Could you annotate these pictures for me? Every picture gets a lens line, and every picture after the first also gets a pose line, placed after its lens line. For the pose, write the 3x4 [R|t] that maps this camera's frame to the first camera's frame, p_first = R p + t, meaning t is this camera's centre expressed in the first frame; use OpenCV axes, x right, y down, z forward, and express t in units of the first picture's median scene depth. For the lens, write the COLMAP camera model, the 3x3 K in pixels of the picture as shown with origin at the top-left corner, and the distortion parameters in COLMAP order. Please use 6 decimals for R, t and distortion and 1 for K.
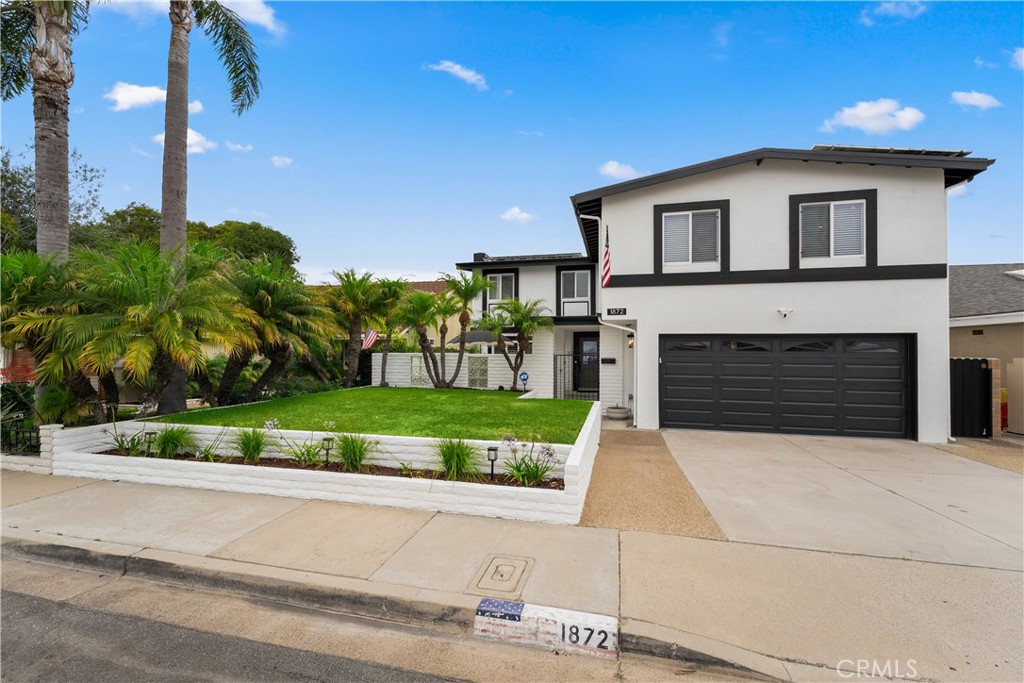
lens RADIAL K [[430.2, 0, 512.0], [0, 430.2, 341.5], [0, 0, 1]] dist [0.000023, -0.000011]
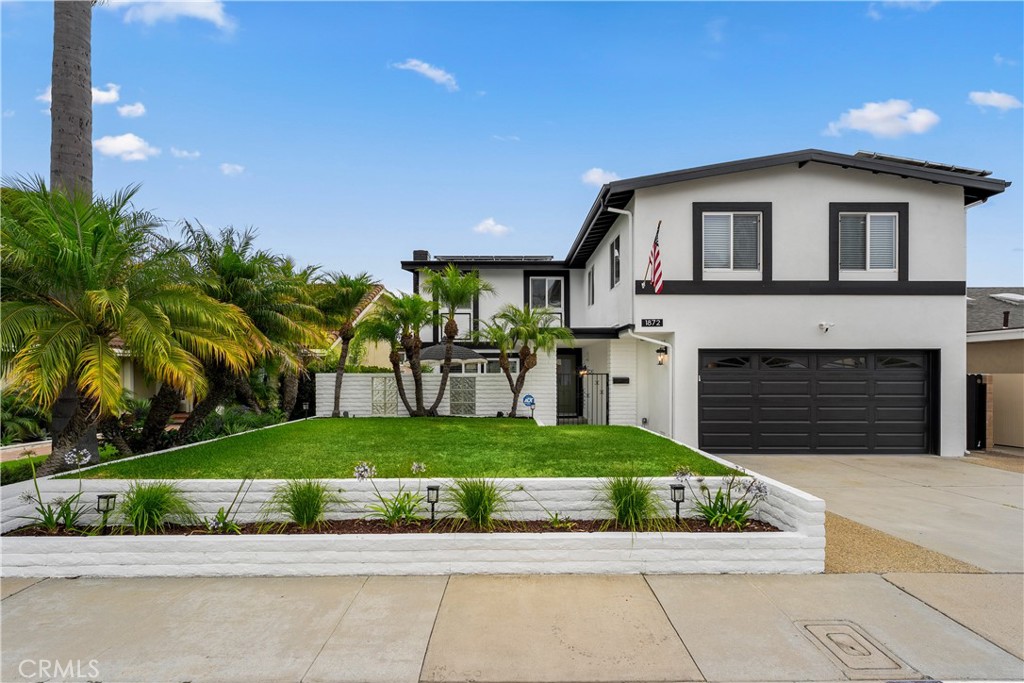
lens RADIAL K [[494.7, 0, 514.4], [0, 494.7, 373.8], [0, 0, 1]] dist [0.002122, 0.000048]
pose [[0.969626, -0.004853, 0.244545, -0.295103], [-0.000688, 0.999745, 0.022568, 0.012119], [-0.244592, -0.022050, 0.969375, 0.107453]]
